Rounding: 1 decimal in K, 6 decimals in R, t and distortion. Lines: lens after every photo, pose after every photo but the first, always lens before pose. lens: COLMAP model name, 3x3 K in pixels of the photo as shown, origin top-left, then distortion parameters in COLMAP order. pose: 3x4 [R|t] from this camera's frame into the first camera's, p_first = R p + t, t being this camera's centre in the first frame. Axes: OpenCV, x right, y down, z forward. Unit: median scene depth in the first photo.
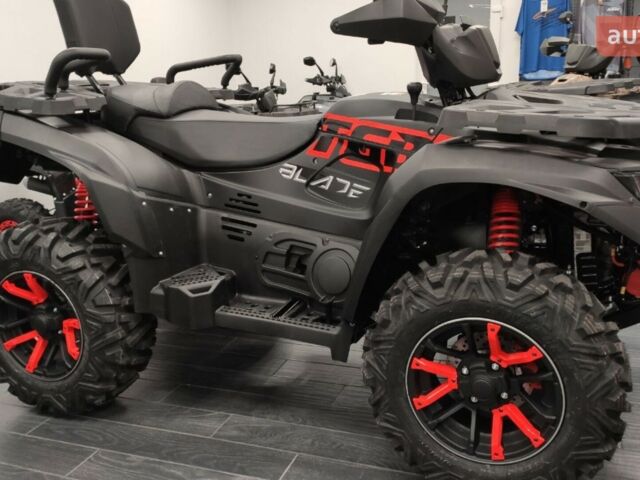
lens RADIAL K [[635.7, 0, 321.1], [0, 635.7, 235.7], [0, 0, 1]] dist [0.110965, -0.188759]
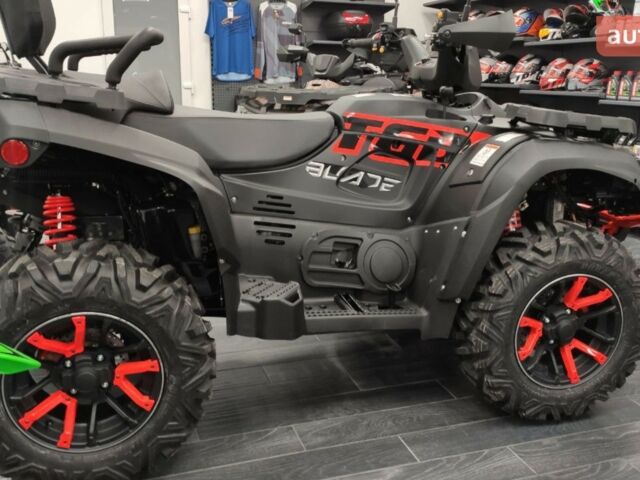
lens RADIAL K [[635.7, 0, 321.1], [0, 635.7, 235.7], [0, 0, 1]] dist [0.110965, -0.188759]
pose [[0.780110, -0.103874, 0.616959, -0.692653], [0.101443, 0.994073, 0.039097, -0.037291], [-0.617363, 0.032087, 0.786024, 0.221173]]
